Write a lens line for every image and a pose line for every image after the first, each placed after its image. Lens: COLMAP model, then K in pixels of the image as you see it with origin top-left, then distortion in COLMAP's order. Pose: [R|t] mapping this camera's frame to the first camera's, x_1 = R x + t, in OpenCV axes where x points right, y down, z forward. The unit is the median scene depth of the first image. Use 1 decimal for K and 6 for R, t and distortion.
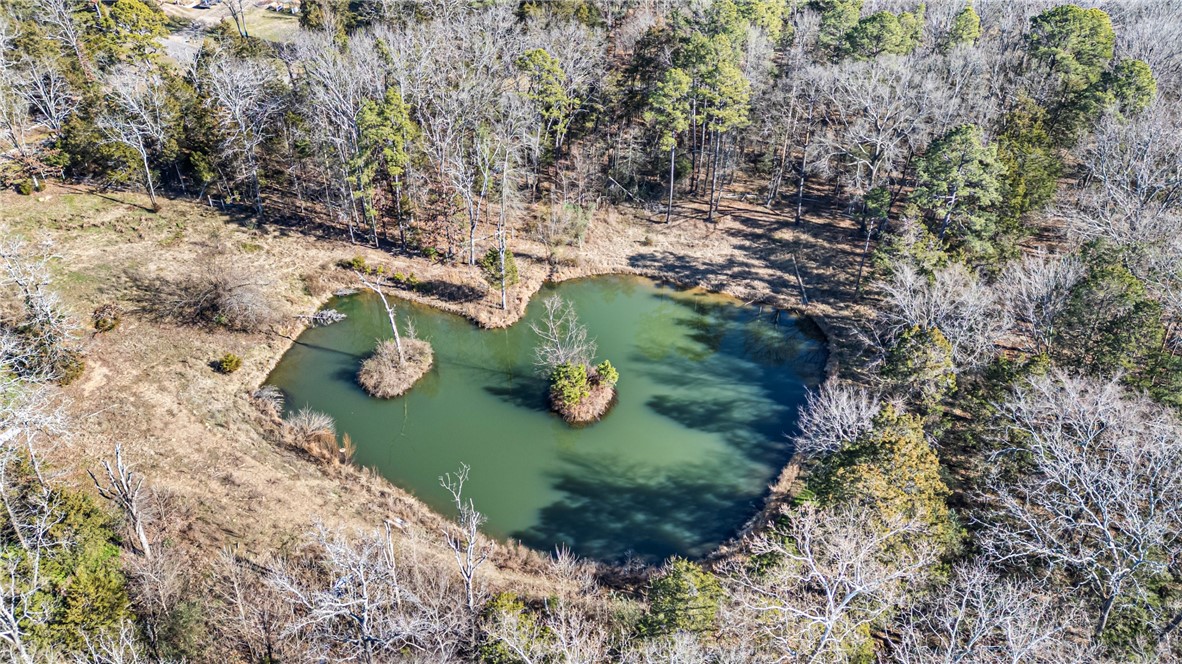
lens RADIAL K [[792.7, 0, 591.0], [0, 792.7, 332.0], [0, 0, 1]] dist [0.068592, 0.000141]
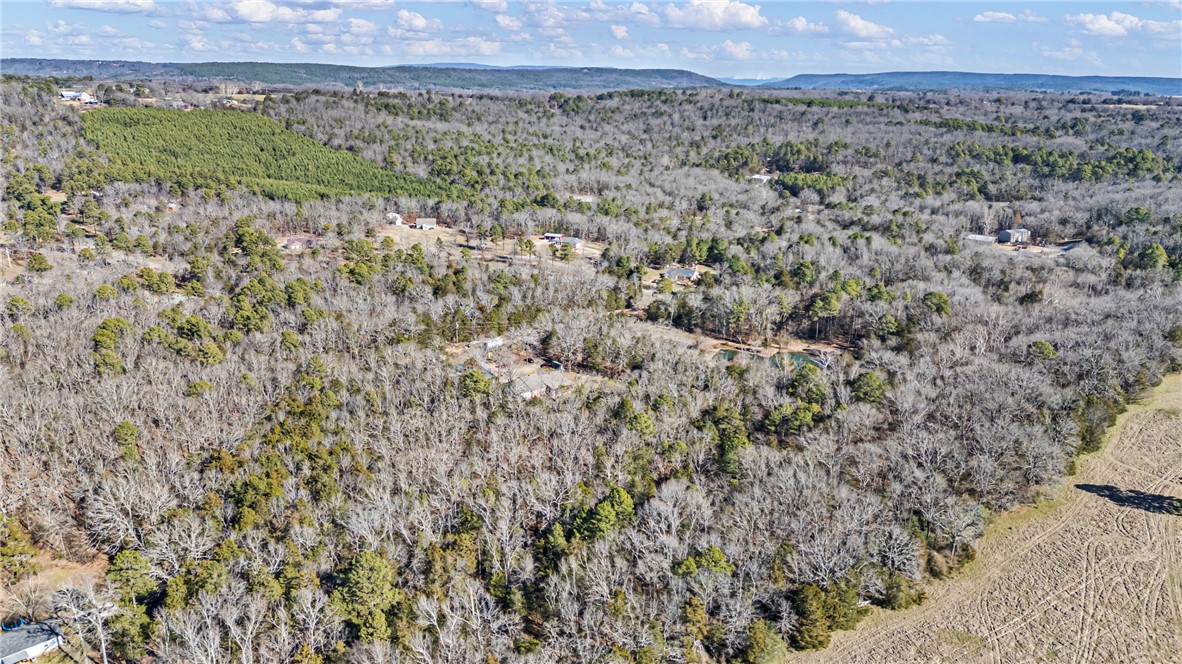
lens RADIAL K [[792.7, 0, 591.0], [0, 792.7, 332.0], [0, 0, 1]] dist [0.068592, 0.000141]
pose [[0.959772, 0.061456, -0.273972, 0.109221], [-0.151148, 0.935394, -0.319677, 1.086540], [0.236626, 0.348227, 0.907054, -2.417423]]
